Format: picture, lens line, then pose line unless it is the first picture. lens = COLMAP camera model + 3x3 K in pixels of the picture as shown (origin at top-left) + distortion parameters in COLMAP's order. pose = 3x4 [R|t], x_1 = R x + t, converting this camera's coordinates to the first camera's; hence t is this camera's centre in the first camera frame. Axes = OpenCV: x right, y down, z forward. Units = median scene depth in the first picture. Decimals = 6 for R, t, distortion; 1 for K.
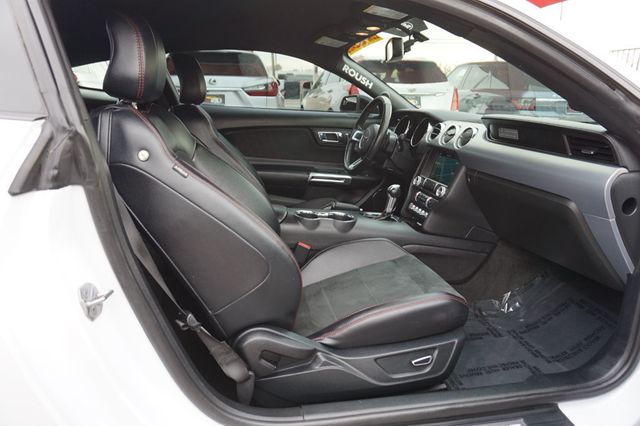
lens RADIAL K [[434.5, 0, 320.3], [0, 434.5, 212.5], [0, 0, 1]] dist [-0.013021, -0.001727]
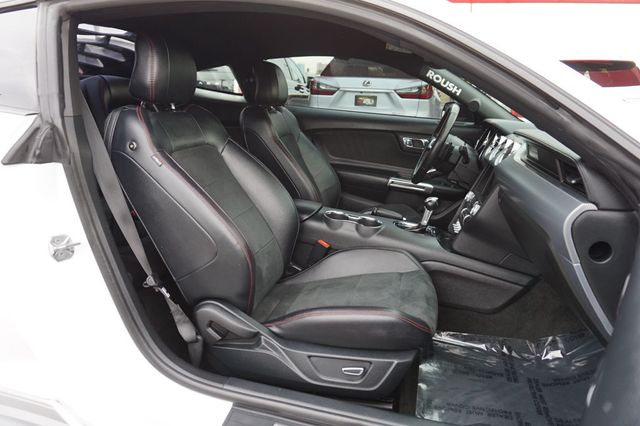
lens RADIAL K [[434.5, 0, 319.8], [0, 434.5, 211.7], [0, 0, 1]] dist [-0.013021, -0.001727]
pose [[0.909260, 0.132424, -0.394600, 0.491302], [-0.133545, 0.990733, 0.024759, -0.034313], [0.394222, 0.030184, 0.918519, 0.037566]]
